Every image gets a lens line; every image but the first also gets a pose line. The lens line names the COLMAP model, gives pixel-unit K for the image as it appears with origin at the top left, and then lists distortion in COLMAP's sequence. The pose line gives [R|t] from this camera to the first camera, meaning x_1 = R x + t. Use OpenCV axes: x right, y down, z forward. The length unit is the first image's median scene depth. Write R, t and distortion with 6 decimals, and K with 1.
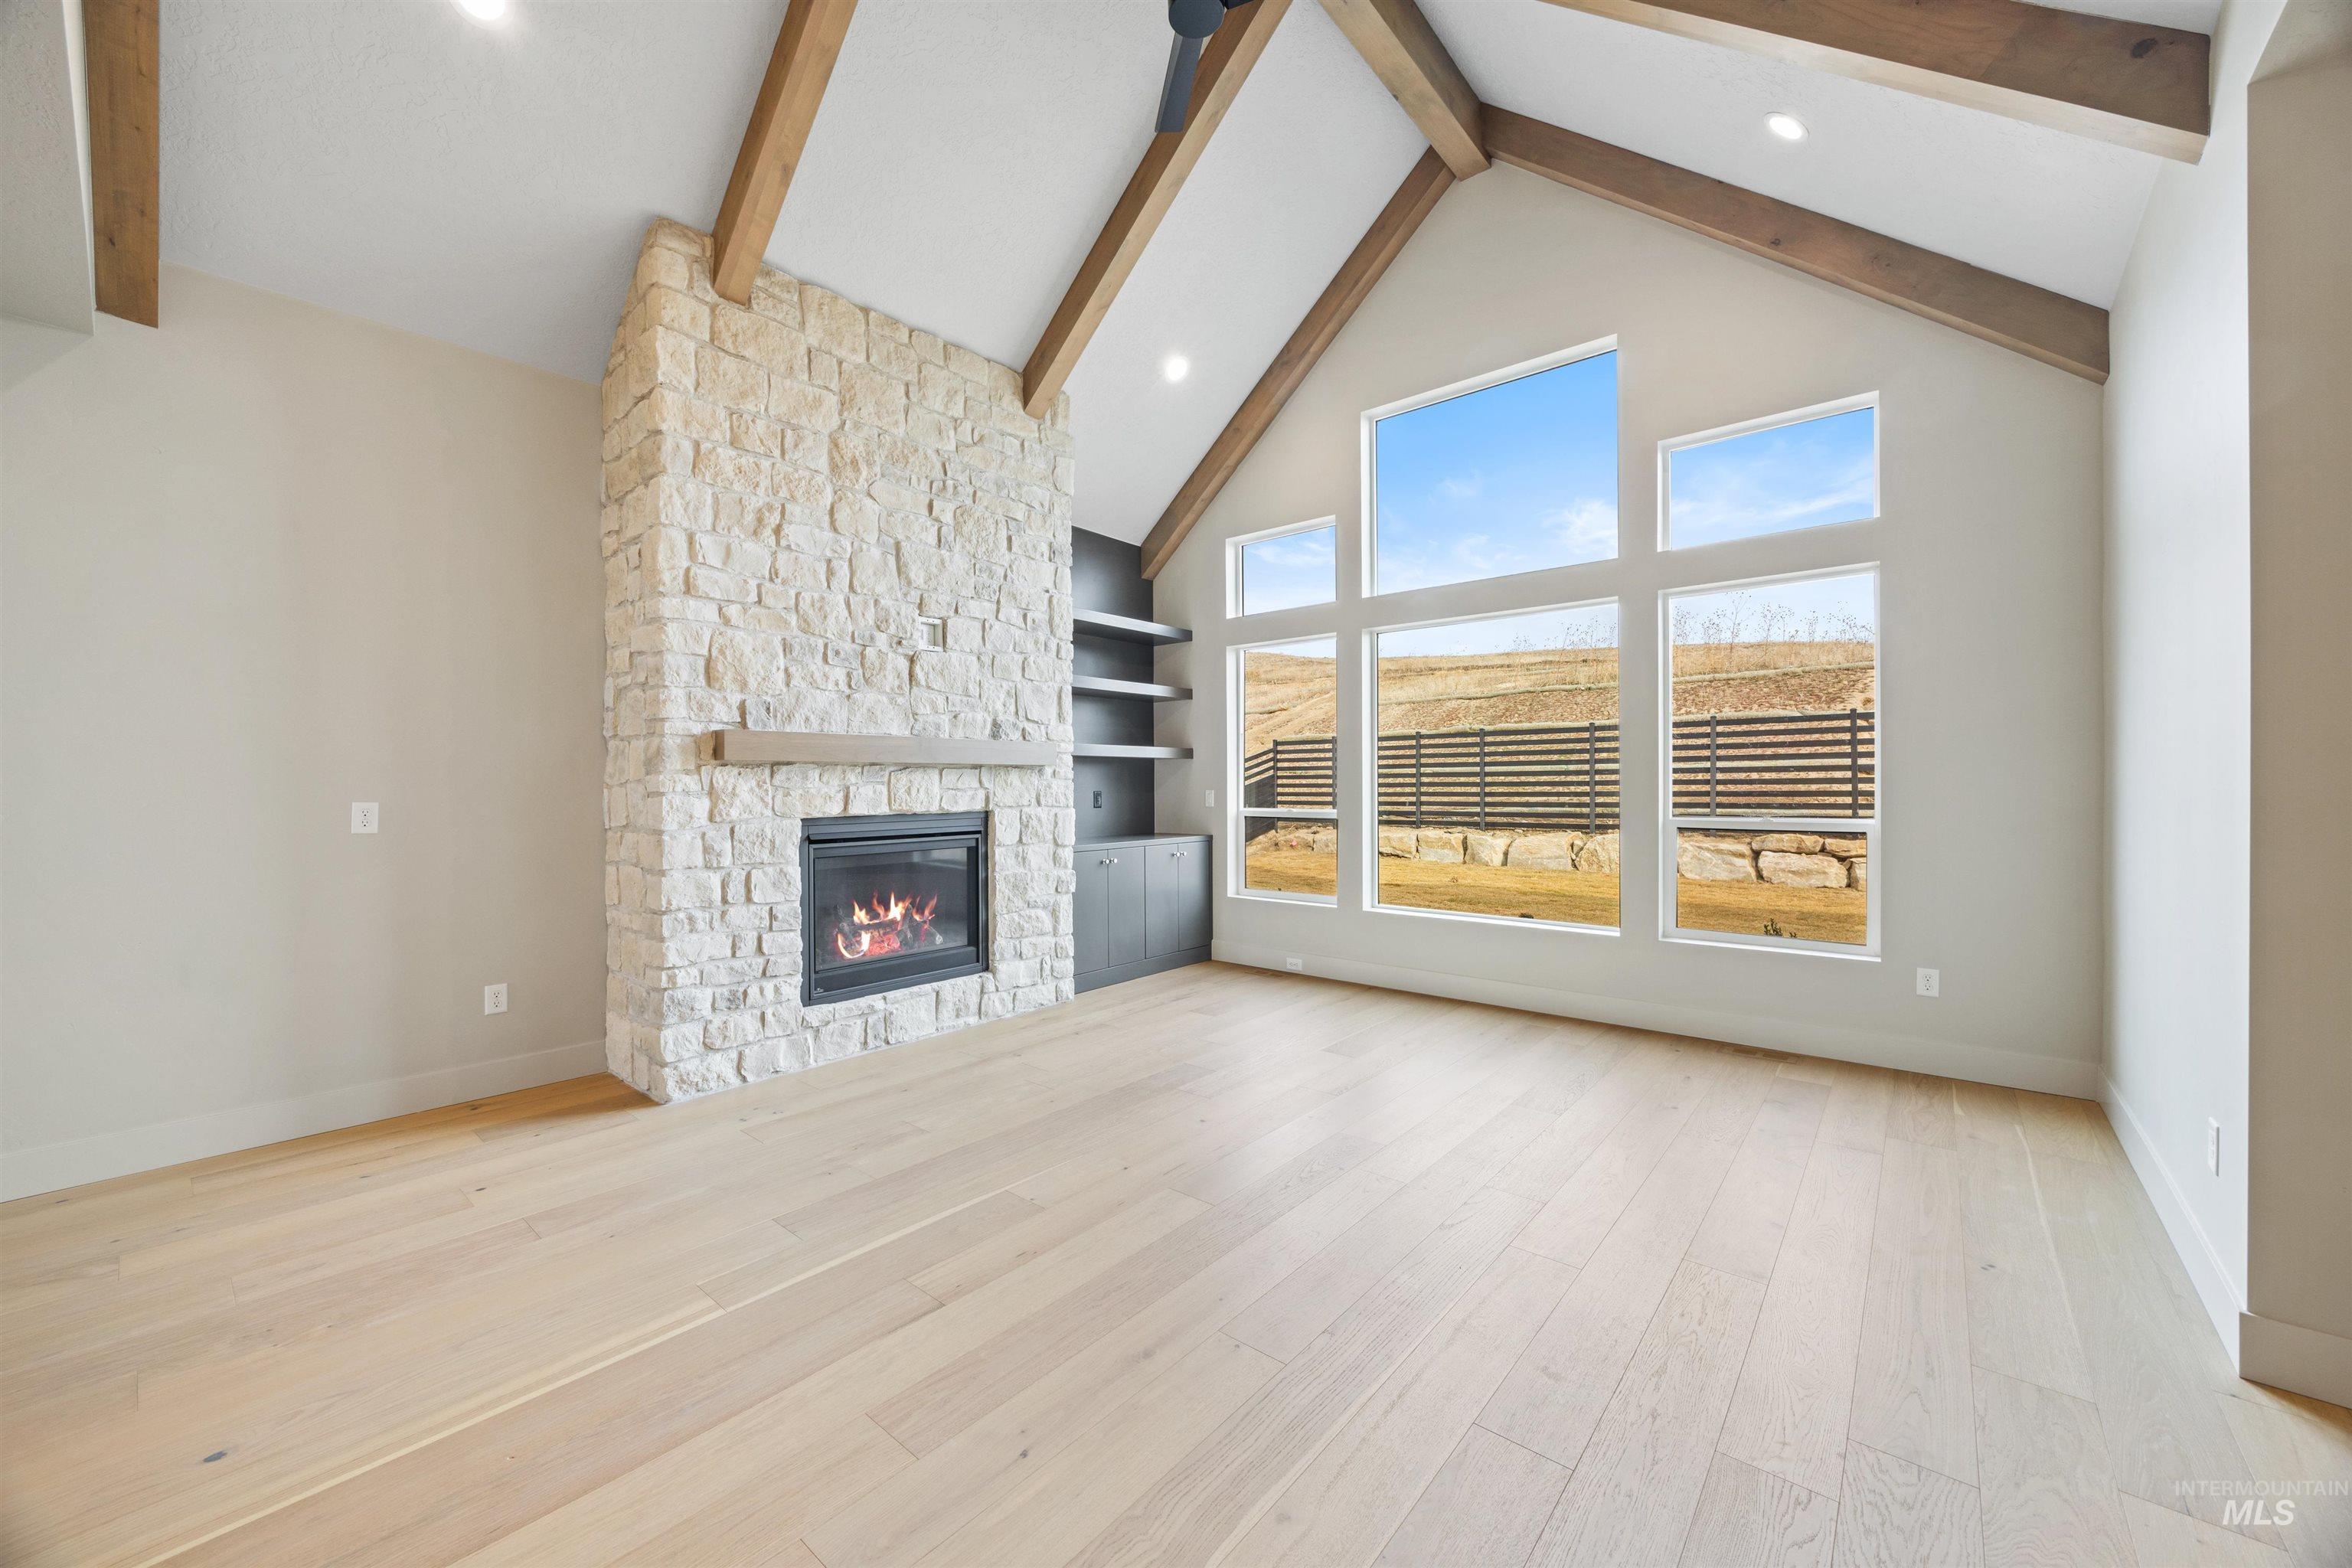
lens RADIAL K [[891.6, 0, 1165.3], [0, 891.6, 786.9], [0, 0, 1]] dist [-0.002796, -0.000405]
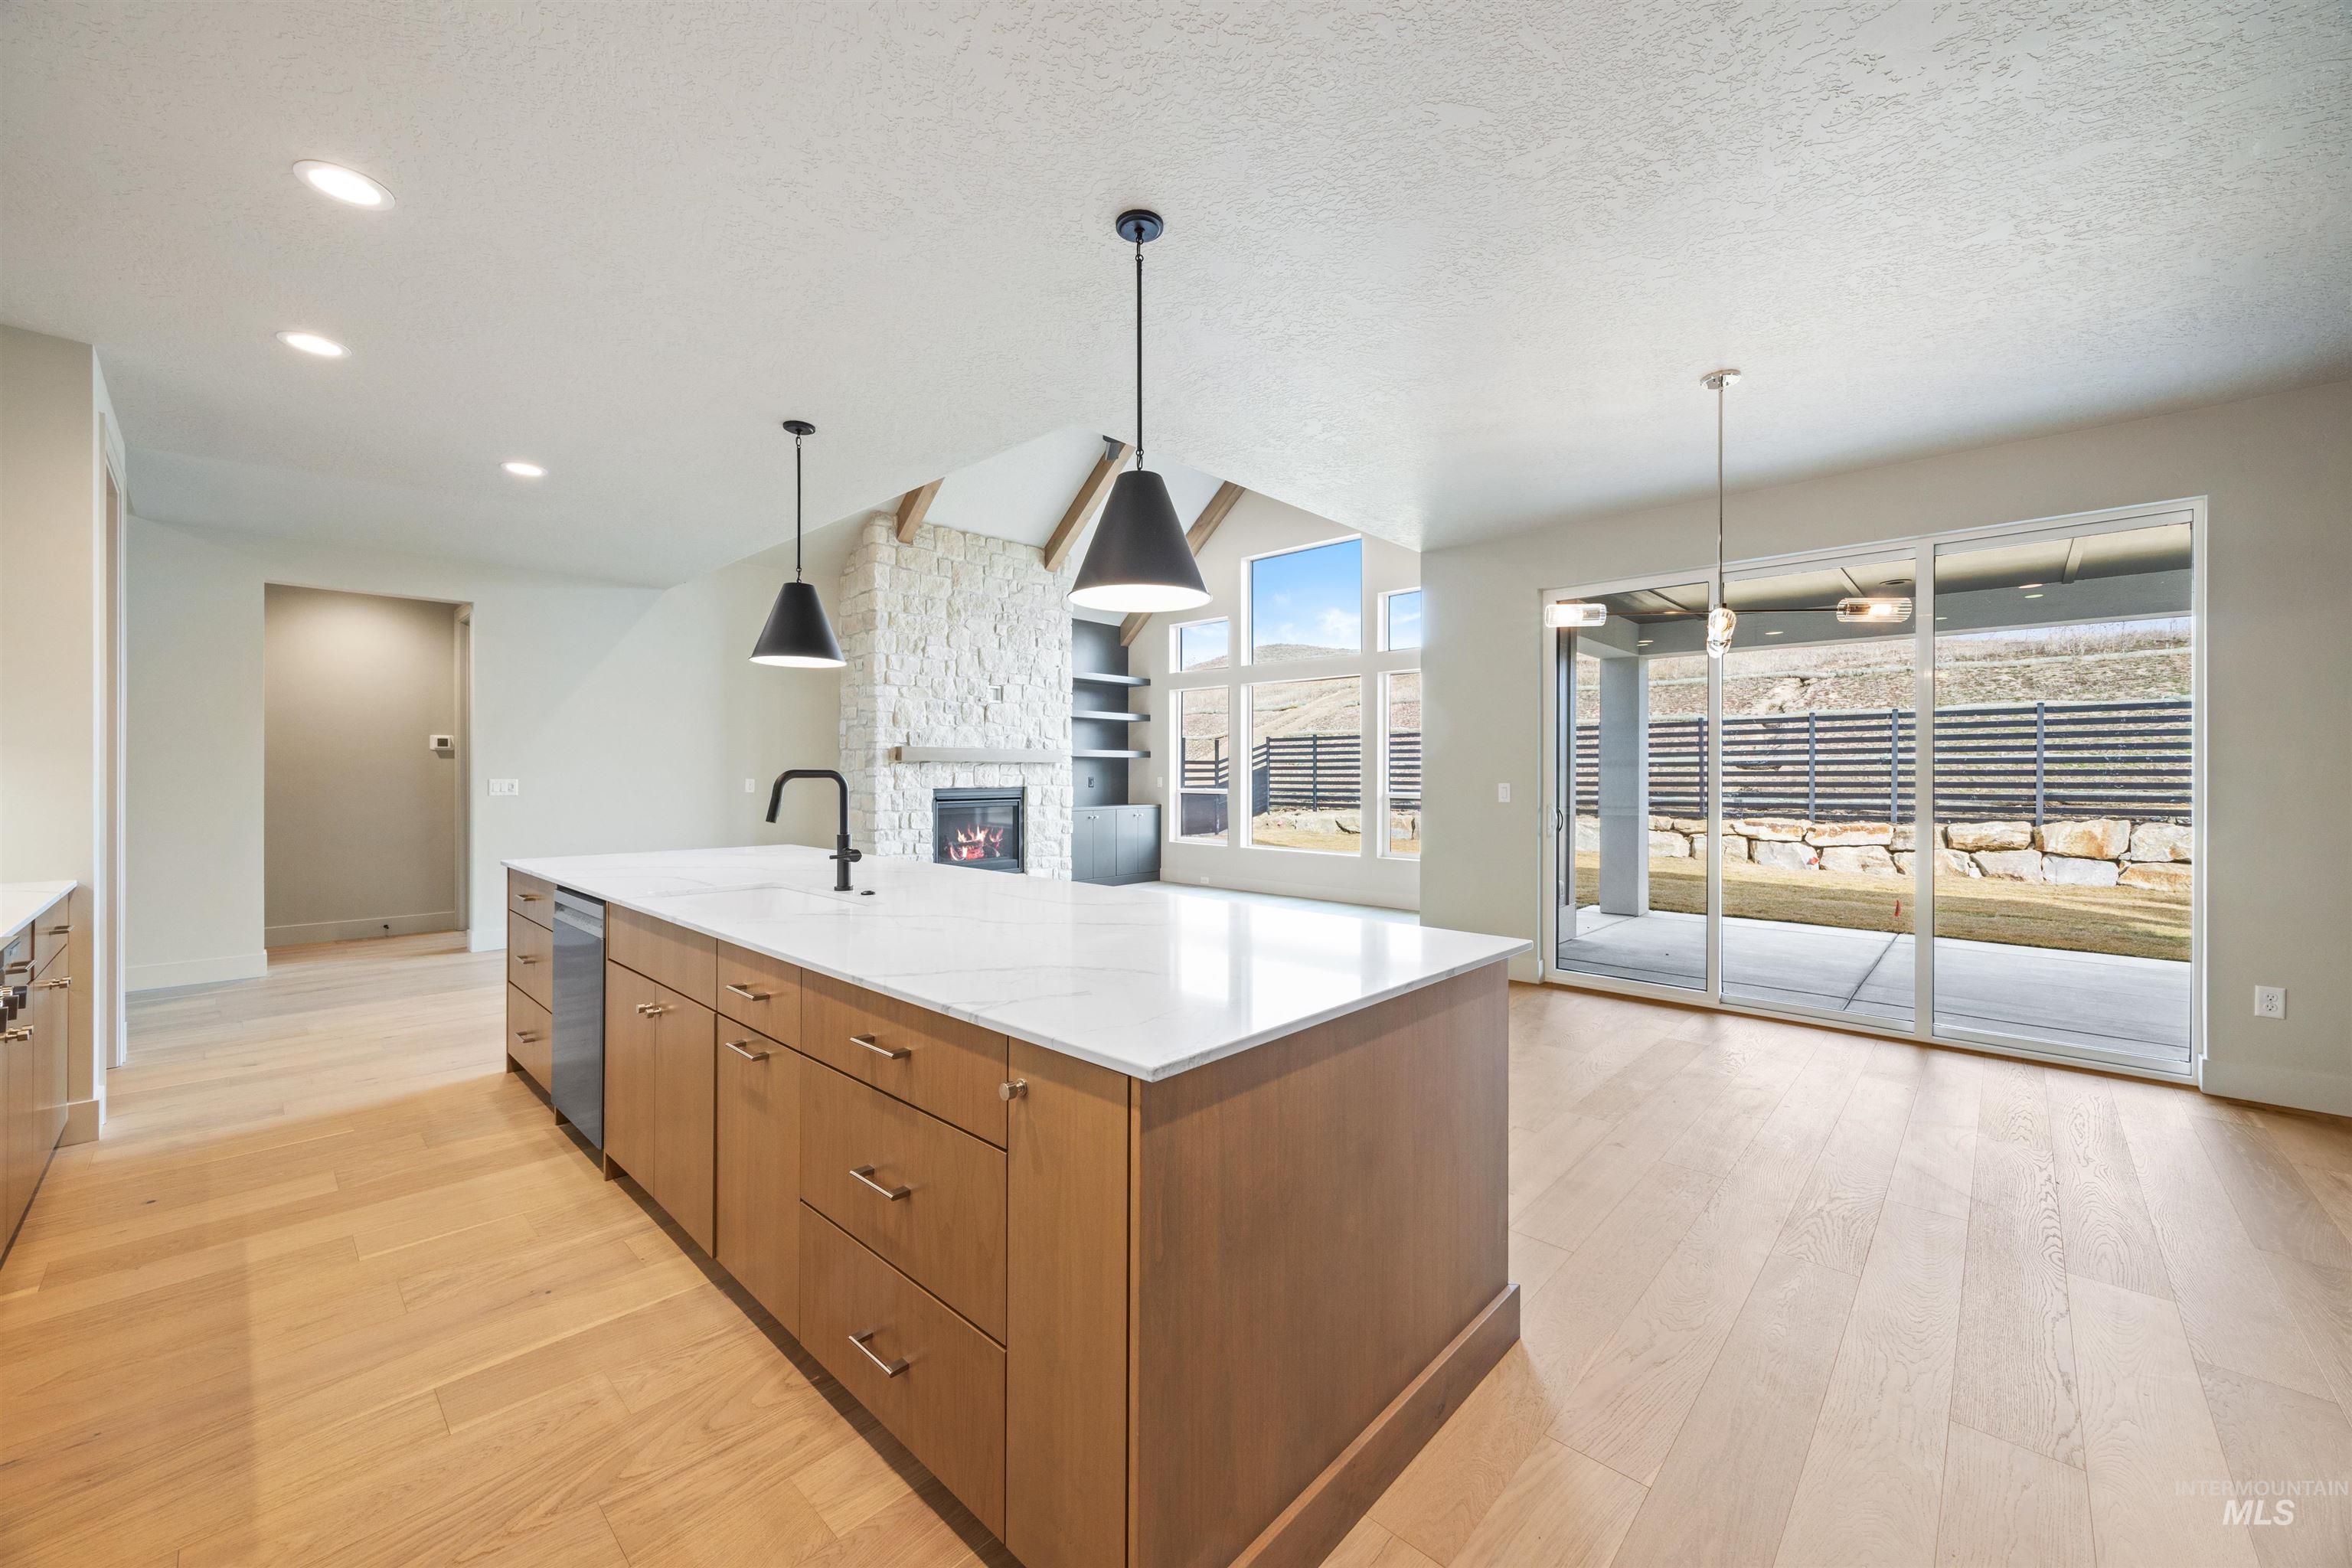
lens RADIAL K [[897.6, 0, 1167.6], [0, 897.6, 773.1], [0, 0, 1]] dist [0.000628, -0.000001]
pose [[0.998878, 0.006399, -0.046920, 0.209545], [-0.006552, 0.999974, -0.003106, 0.002225], [0.046899, 0.003410, 0.998894, -0.957644]]
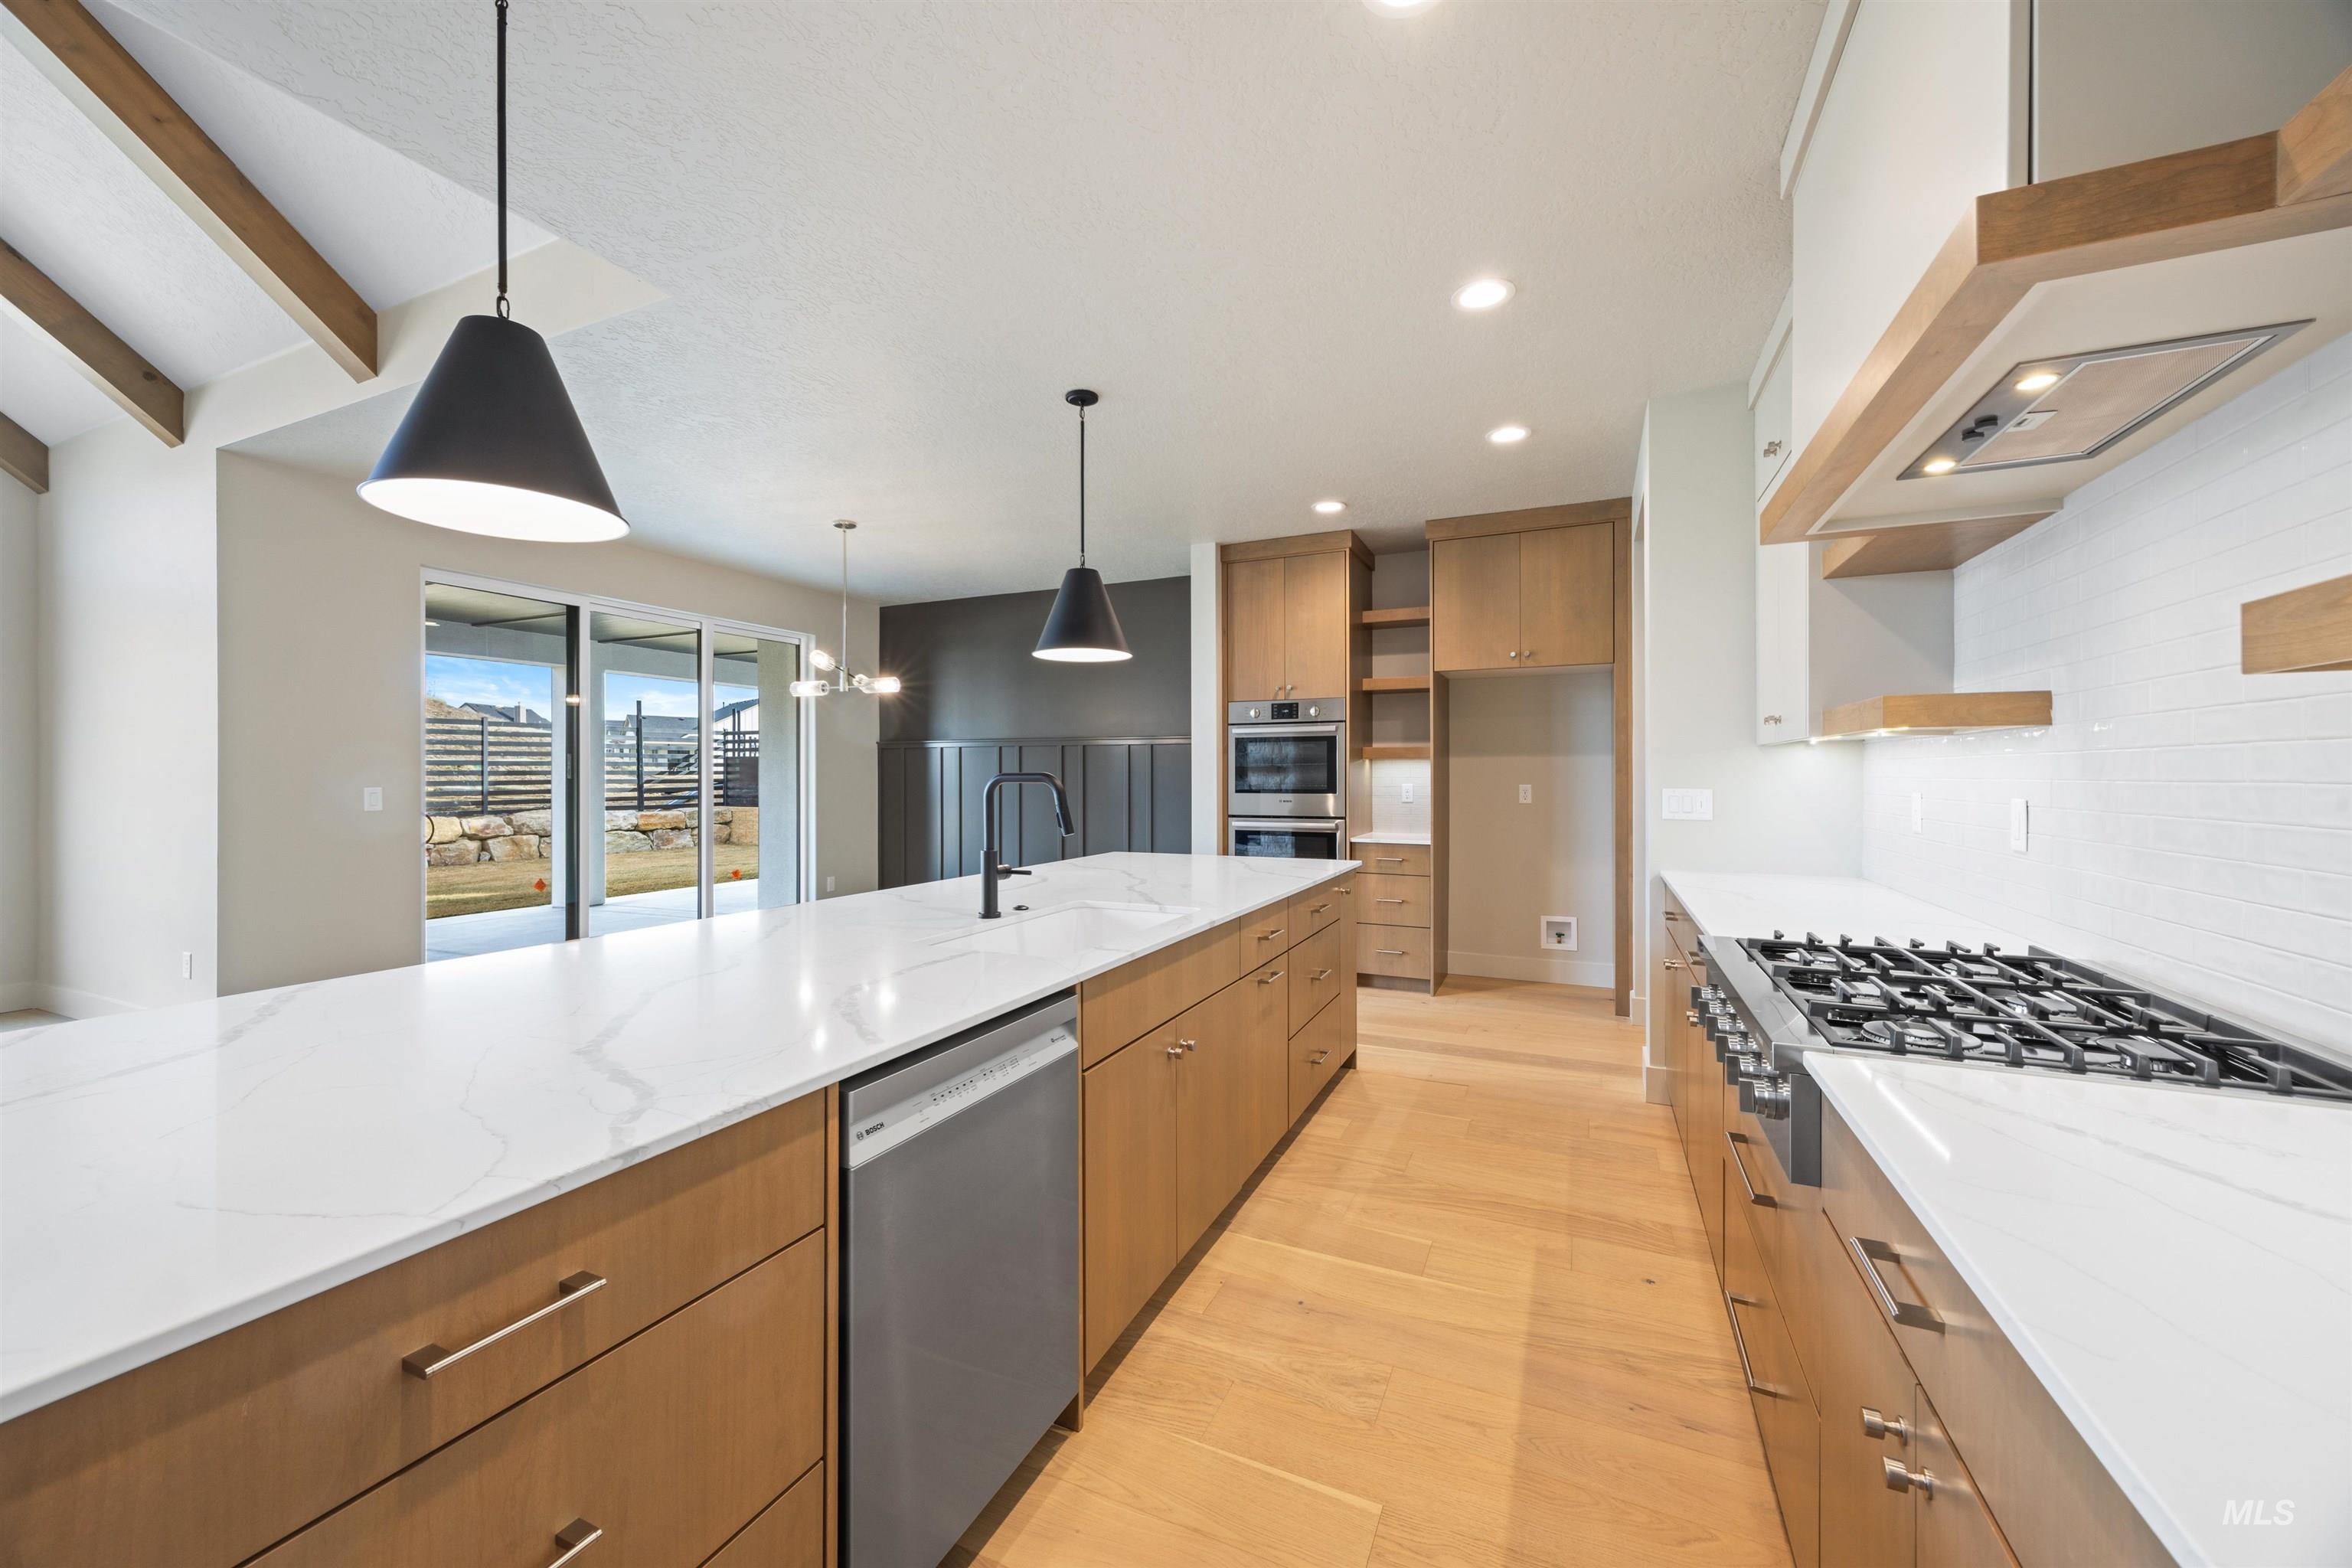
lens RADIAL K [[891.6, 0, 1165.3], [0, 891.6, 786.9], [0, 0, 1]] dist [-0.002796, -0.000405]
pose [[-0.272641, -0.006173, 0.962096, -0.623064], [0.004272, 0.999962, 0.007626, 0.002545], [-0.962106, 0.006189, -0.272604, -0.256486]]
